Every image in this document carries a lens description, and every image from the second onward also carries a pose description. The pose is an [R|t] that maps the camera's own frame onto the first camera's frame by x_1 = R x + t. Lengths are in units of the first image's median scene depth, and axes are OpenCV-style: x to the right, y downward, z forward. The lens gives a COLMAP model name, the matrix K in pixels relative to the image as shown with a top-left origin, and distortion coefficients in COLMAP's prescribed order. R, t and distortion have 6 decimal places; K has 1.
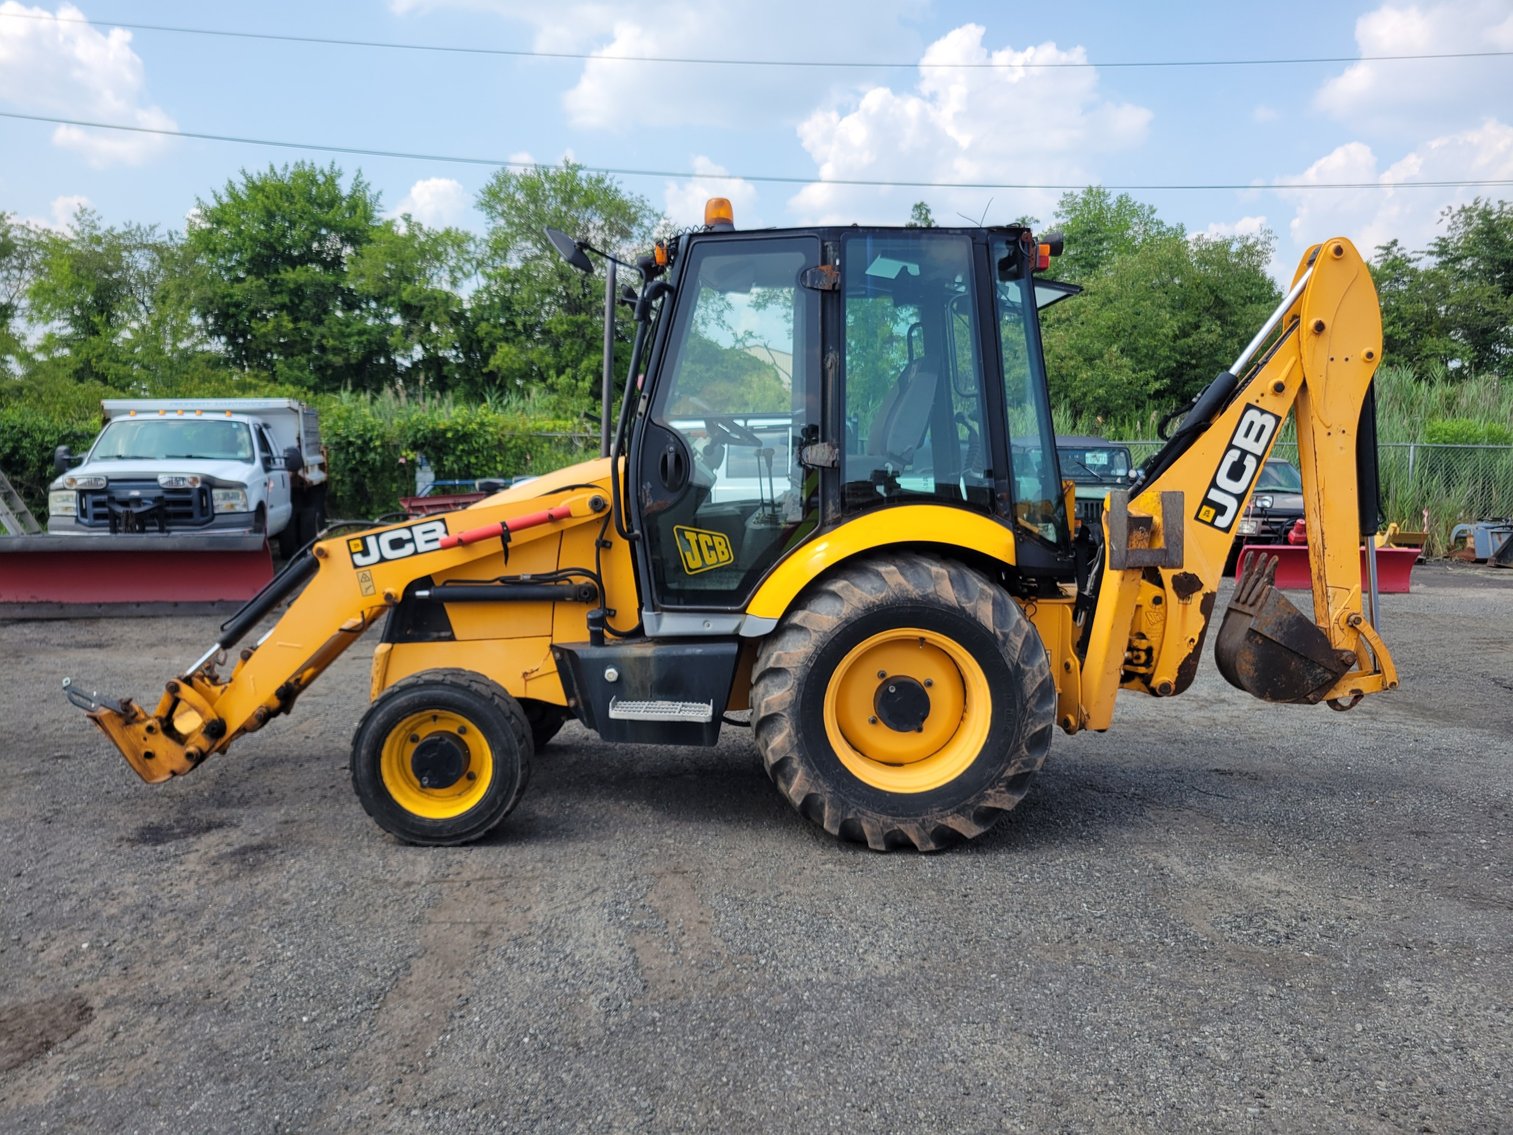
lens RADIAL K [[1148.4, 0, 725.7], [0, 1148.4, 583.9], [0, 0, 1]] dist [0.050661, -0.044305]
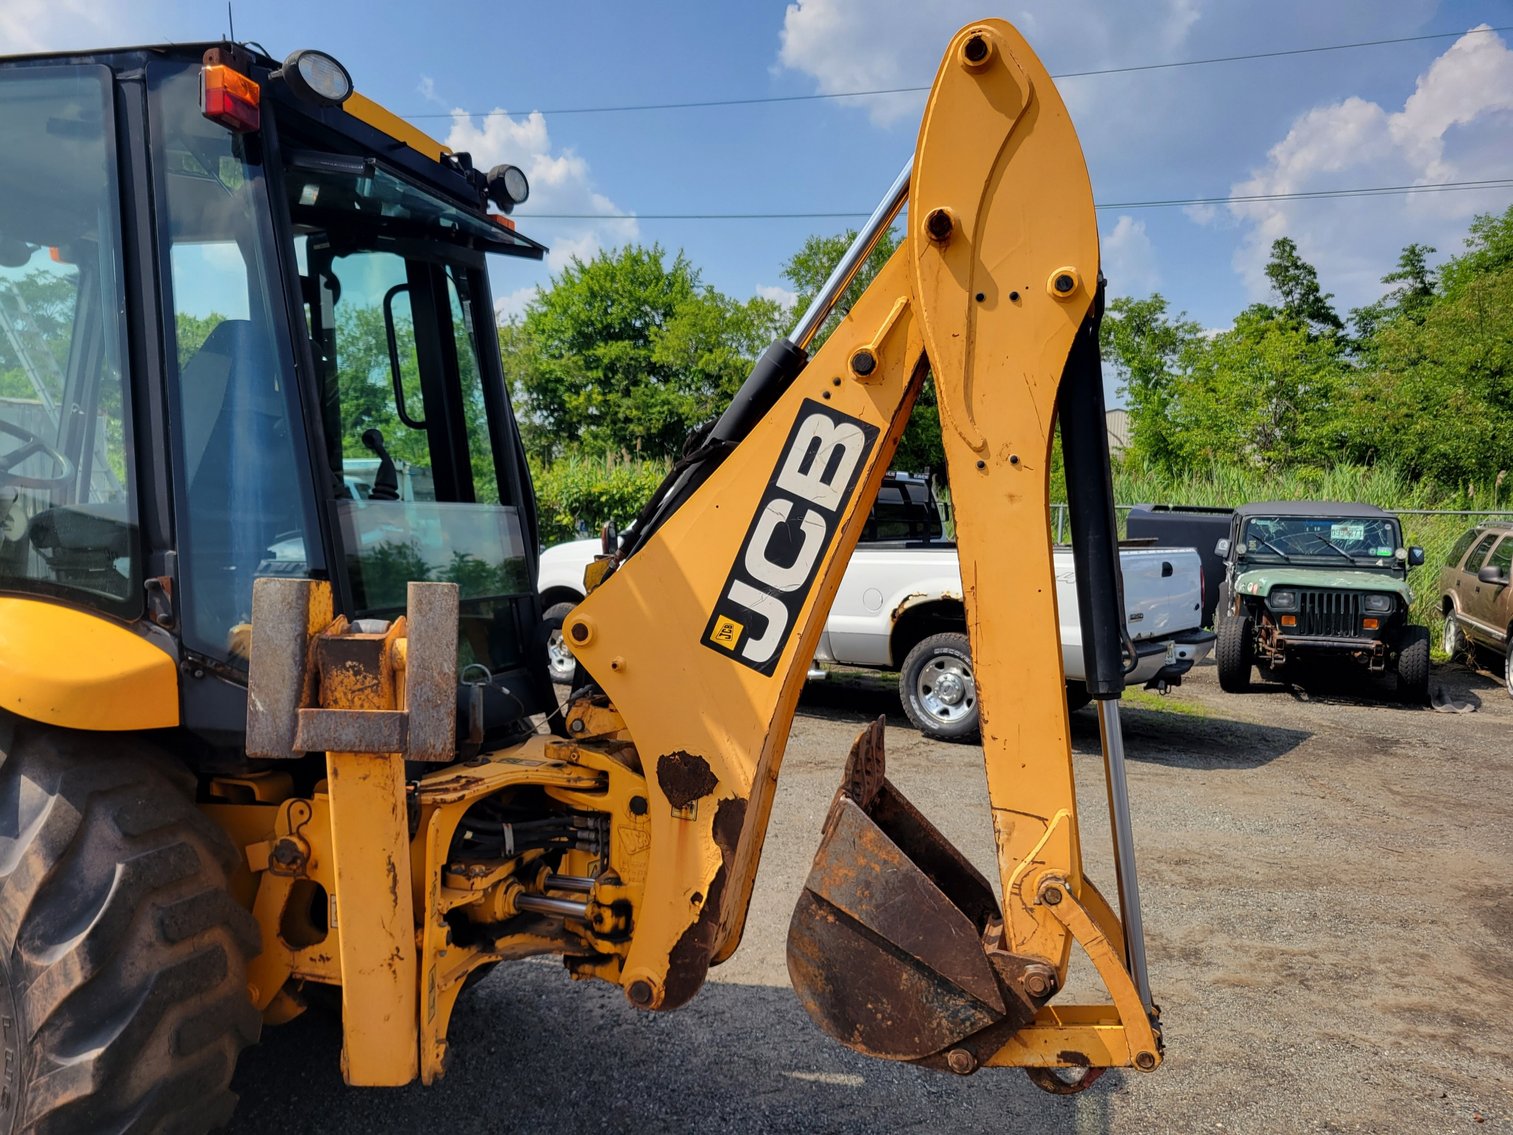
lens RADIAL K [[1148.4, 0, 725.7], [0, 1148.4, 583.9], [0, 0, 1]] dist [0.050661, -0.044305]
pose [[0.945772, 0.028071, -0.323616, 0.565348], [-0.047735, 0.997454, -0.052987, -0.055194], [0.321304, 0.065561, 0.944704, 0.549337]]
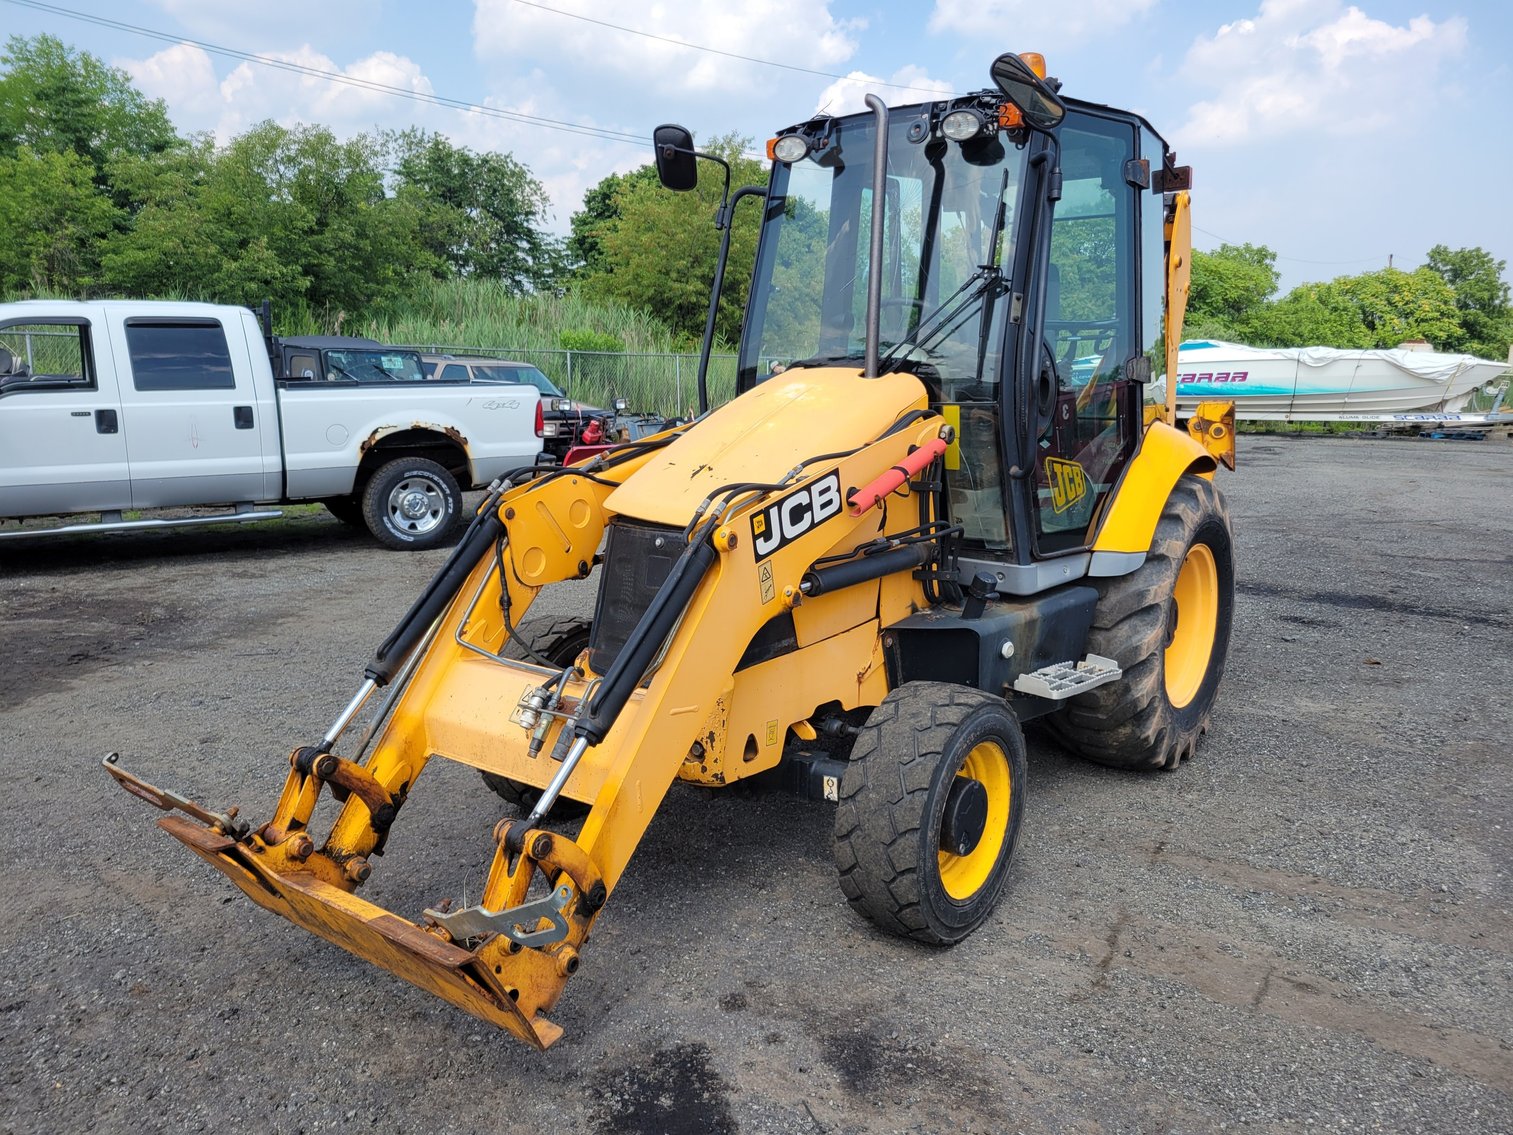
lens RADIAL K [[1154.0, 0, 748.1], [0, 1154.0, 539.9], [0, 0, 1]] dist [0.059585, -0.045177]
pose [[0.611925, -0.119693, 0.781806, -0.747440], [0.082306, 0.992753, 0.087567, -0.073468], [-0.786621, 0.010762, 0.617342, 0.580850]]
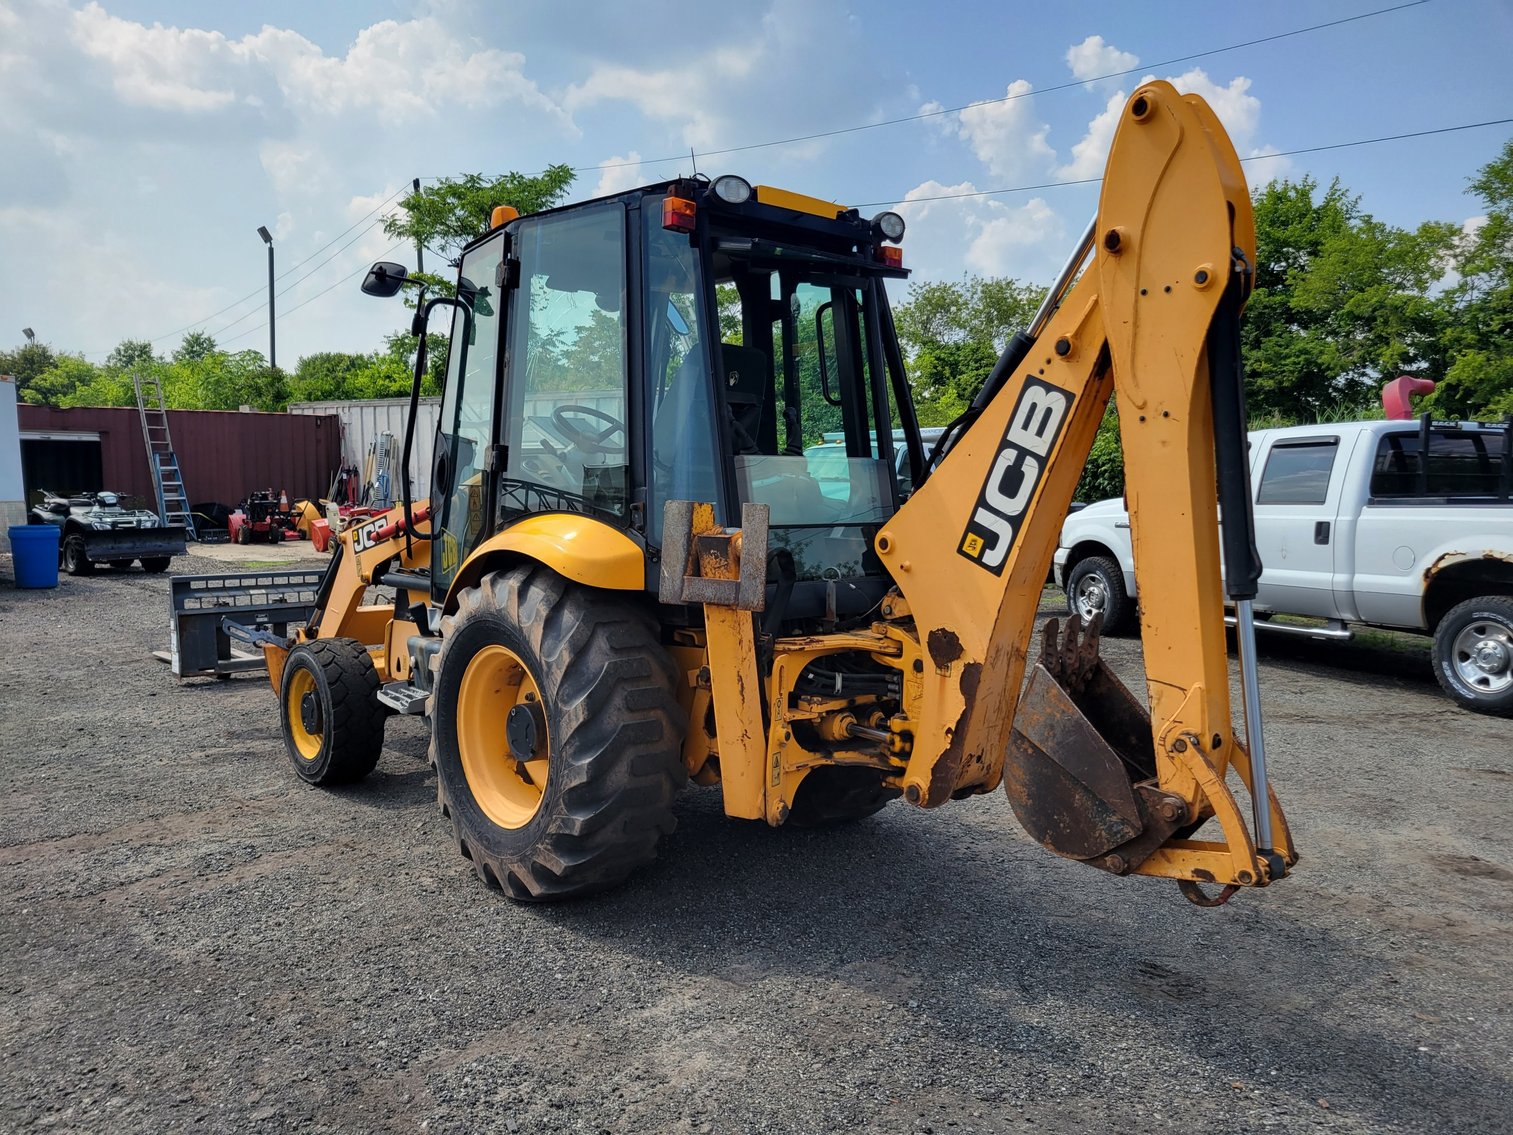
lens RADIAL K [[1139.5, 0, 721.8], [0, 1139.5, 569.9], [0, 0, 1]] dist [0.065031, -0.049332]
pose [[0.646069, 0.062857, -0.760687, 0.821383], [-0.092483, 0.995707, 0.003729, -0.035094], [0.757656, 0.067941, 0.649109, 0.460547]]
